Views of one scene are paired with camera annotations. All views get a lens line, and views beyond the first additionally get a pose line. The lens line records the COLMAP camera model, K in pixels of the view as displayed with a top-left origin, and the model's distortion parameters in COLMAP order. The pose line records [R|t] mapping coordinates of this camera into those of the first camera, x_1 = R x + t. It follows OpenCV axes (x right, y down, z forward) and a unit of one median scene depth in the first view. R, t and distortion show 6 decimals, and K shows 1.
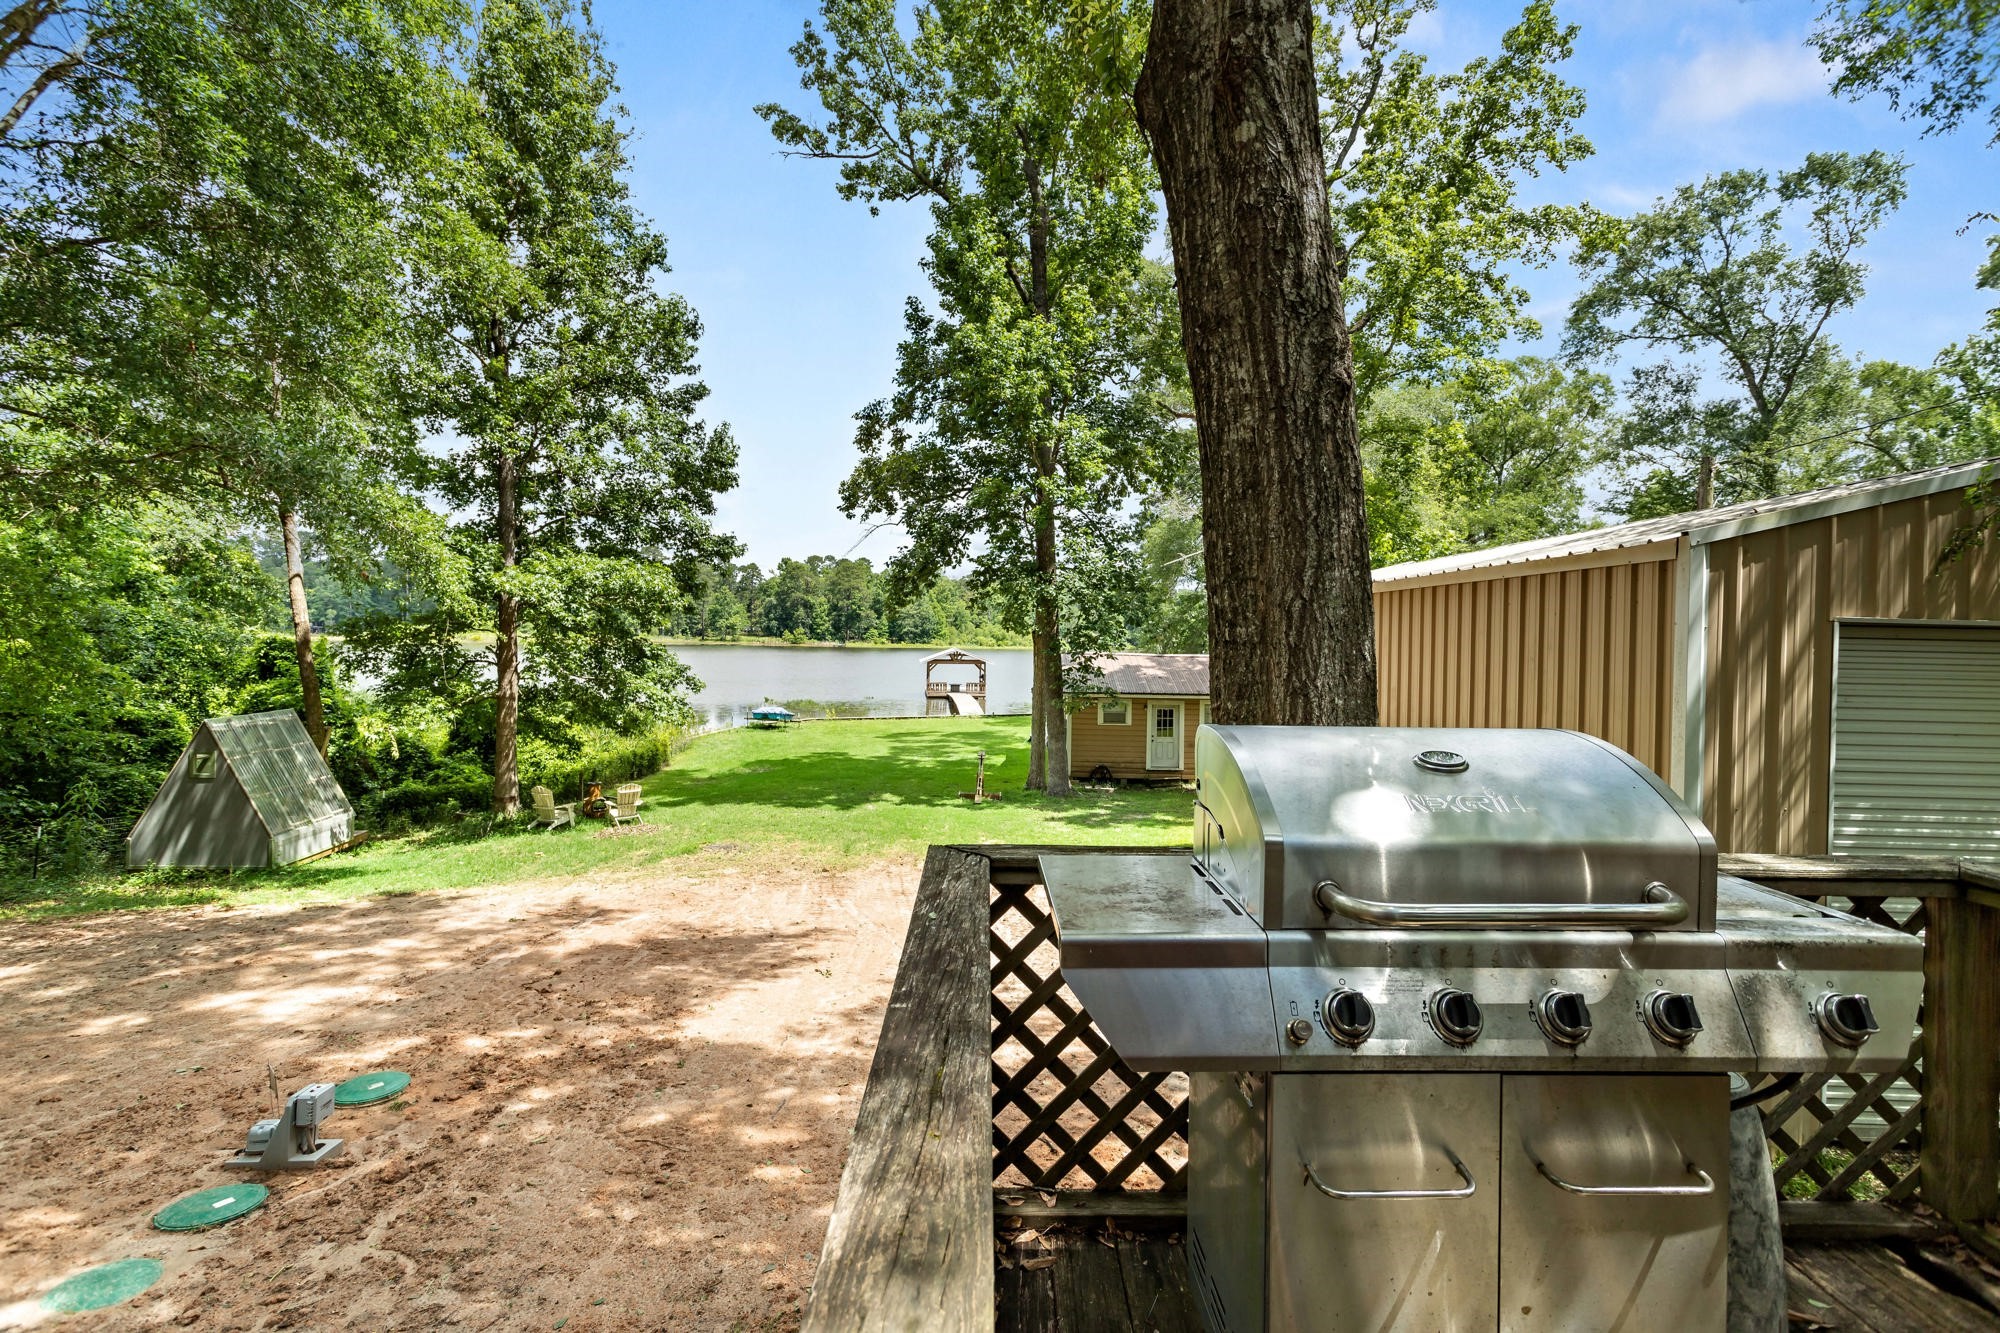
lens RADIAL K [[995.8, 0, 939.5], [0, 995.8, 638.7], [0, 0, 1]] dist [0.000464, 0.000794]
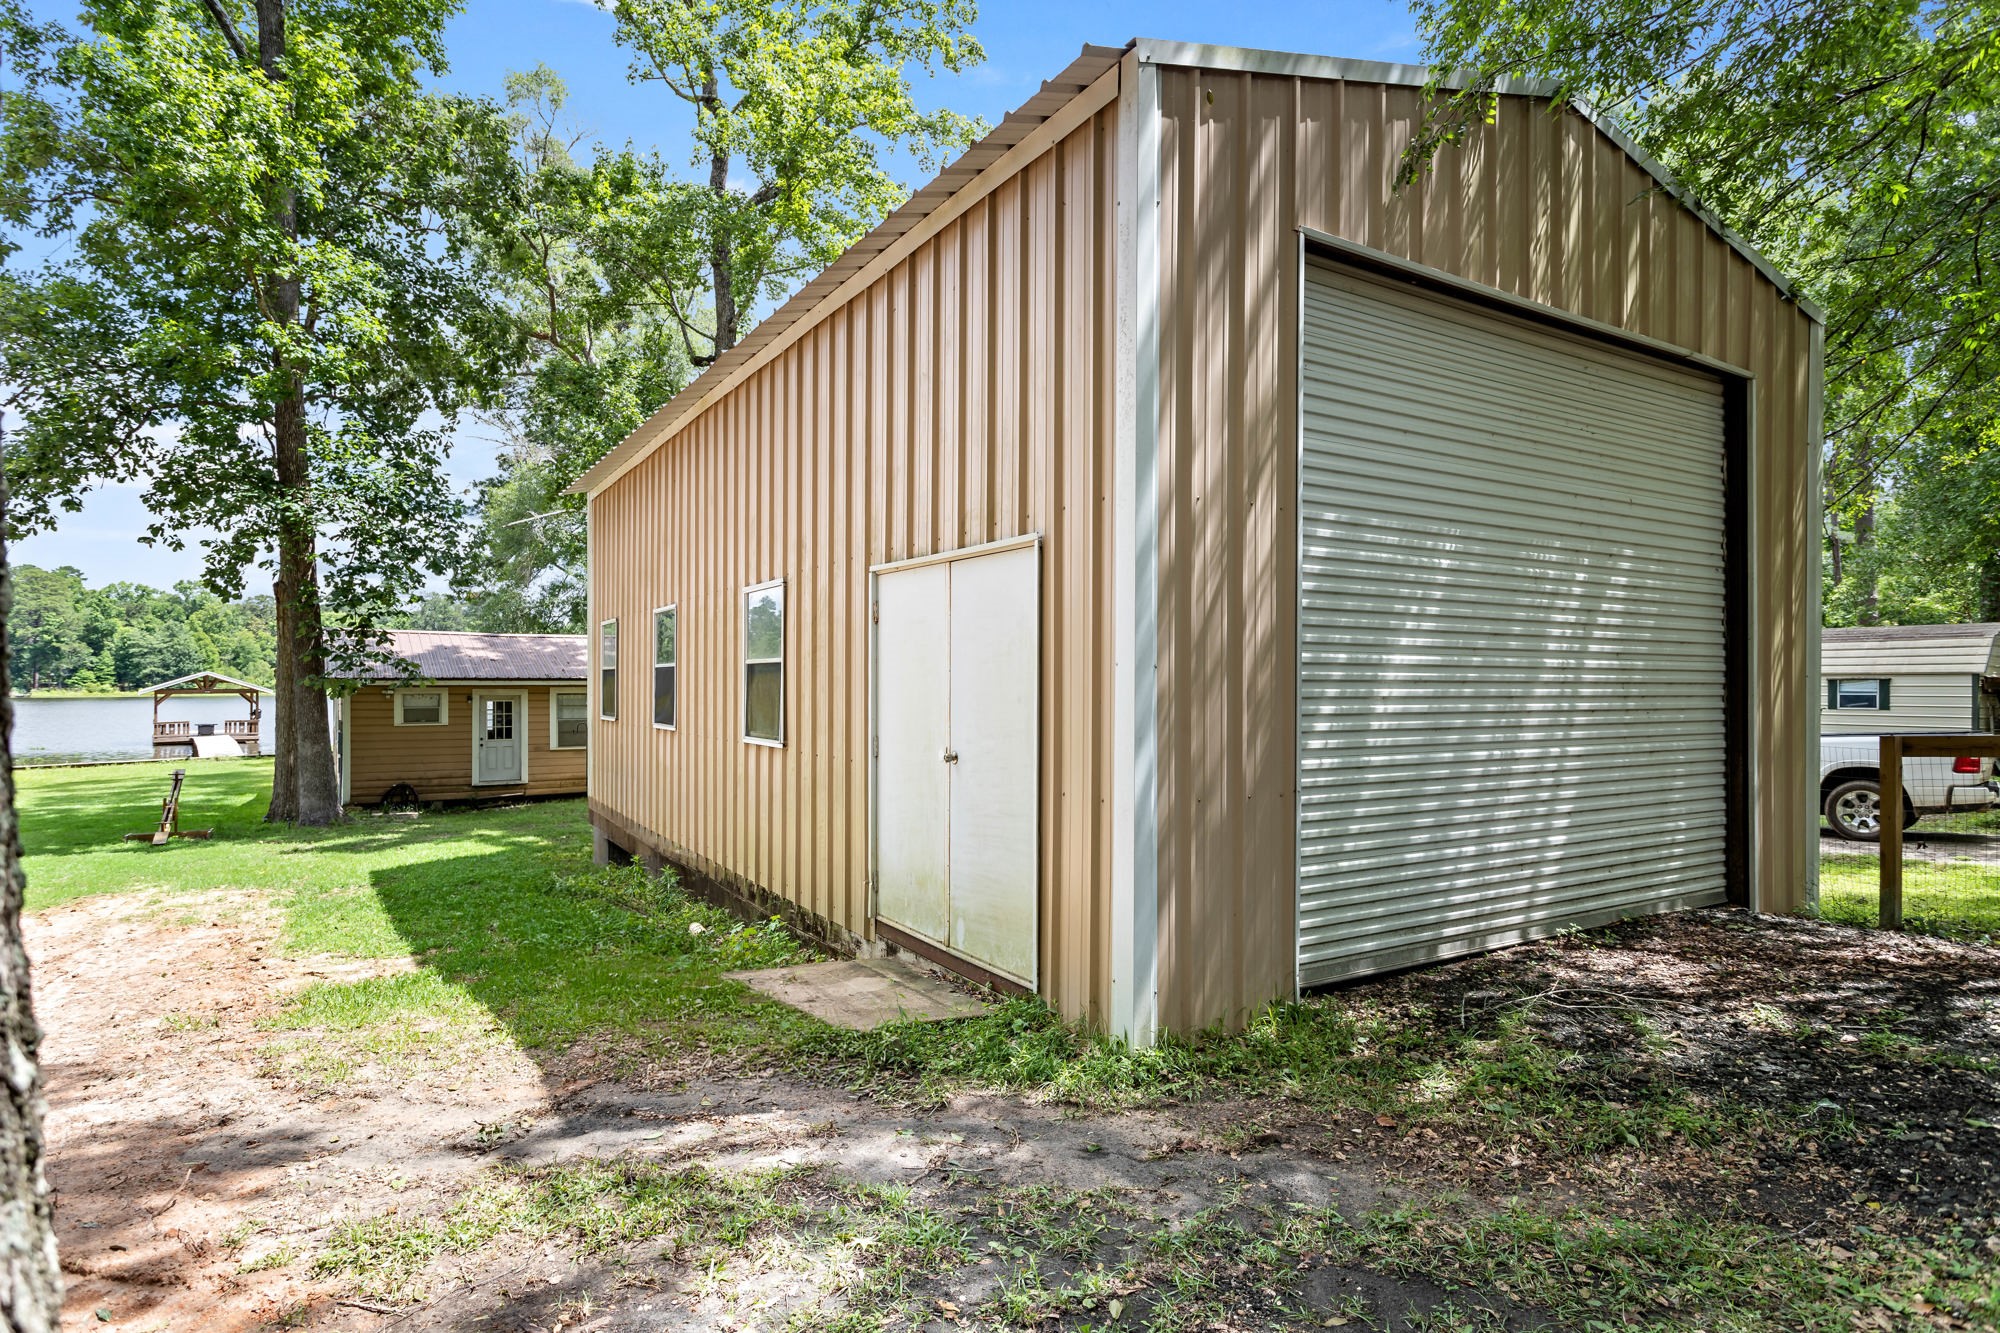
lens RADIAL K [[1175.1, 0, 996.6], [0, 1175.1, 687.8], [0, 0, 1]] dist [0.006789, 0.008320]
pose [[0.834499, -0.019665, 0.550659, 0.058023], [0.017690, 0.999804, 0.008895, 0.059677], [-0.550726, 0.002318, 0.834683, 0.094093]]
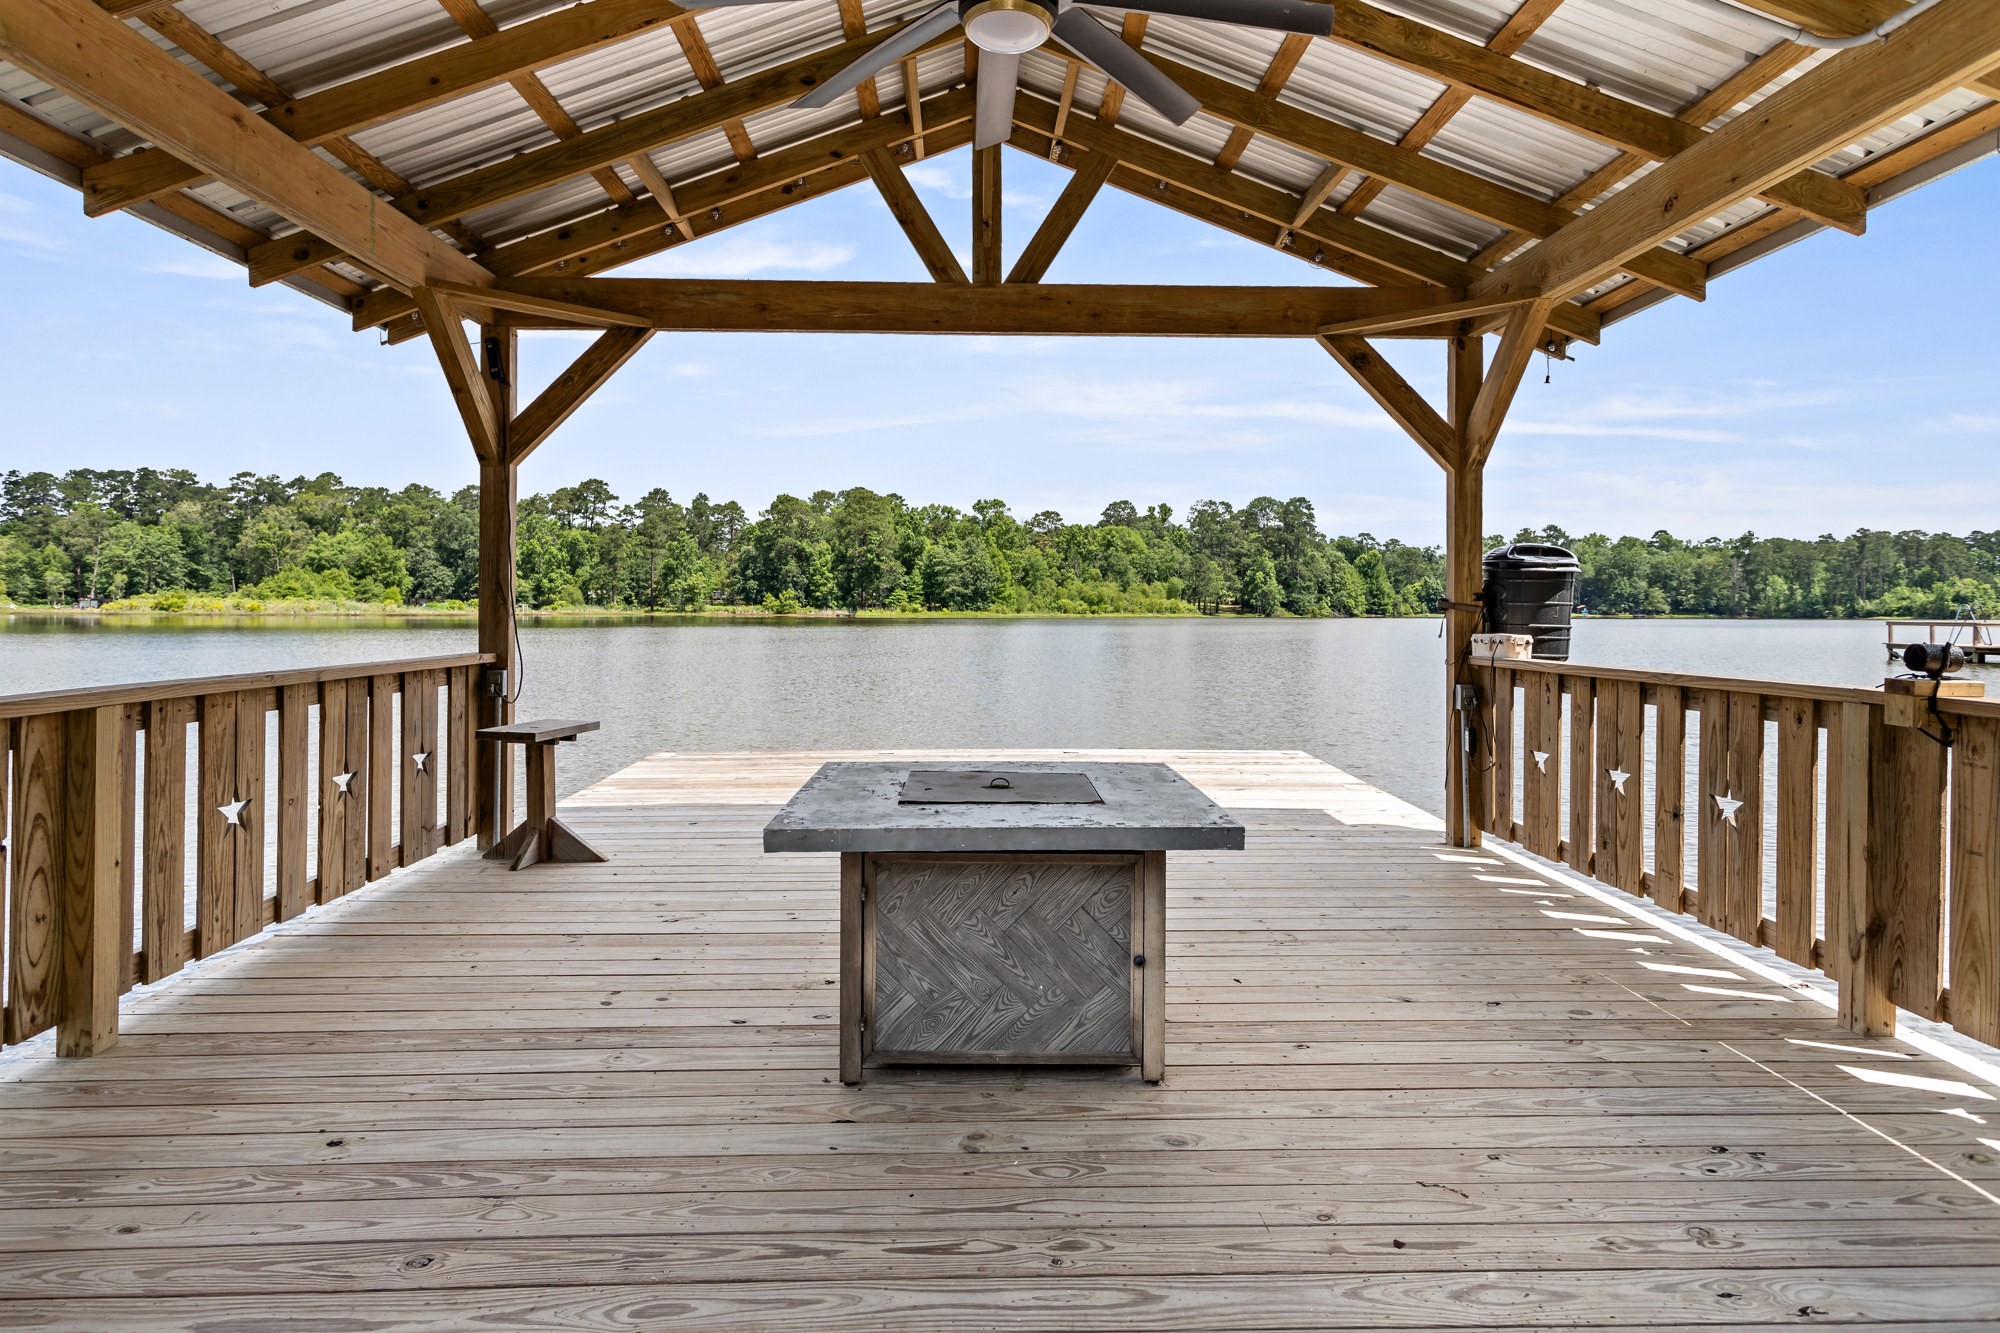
lens RADIAL K [[1175.1, 0, 1001.2], [0, 1175.1, 625.5], [0, 0, 1]] dist [0.006789, 0.008320]
pose [[0.999904, -0.012769, -0.005449, 0.042728], [0.012806, 0.999894, 0.006926, 0.102777], [0.005360, -0.006995, 0.999961, 2.482531]]
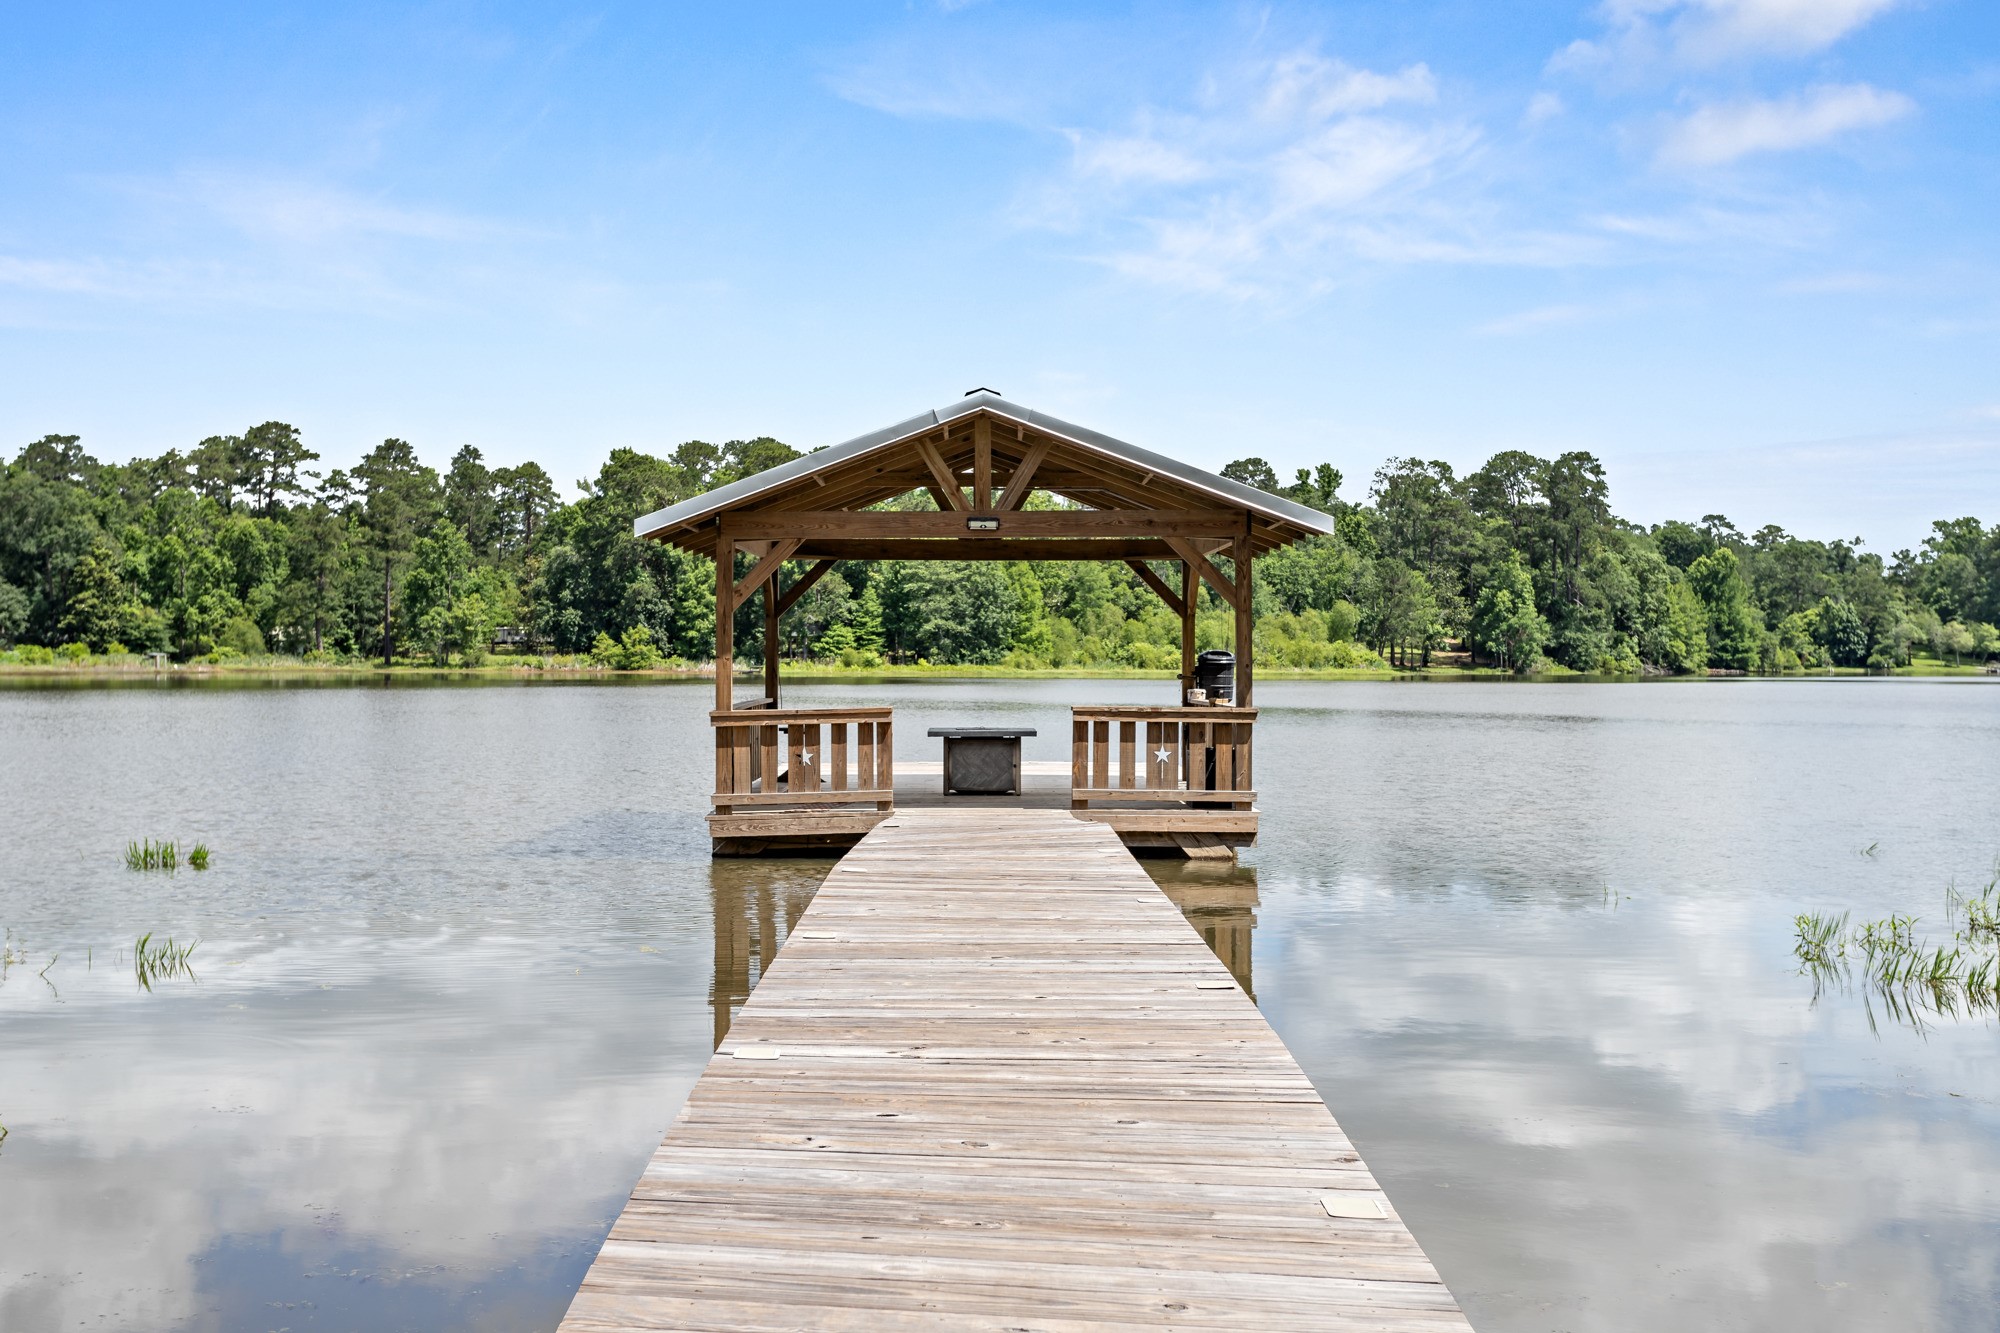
lens RADIAL K [[2285.2, 0, 998.8], [0, 2285.2, 668.8], [0, 0, 1]] dist [0.003843, 0.000000]
pose [[0.999734, -0.014234, -0.018129, 0.059536], [0.014183, 0.999895, -0.002942, 0.100605], [0.018169, 0.002684, 0.999831, 1.895095]]
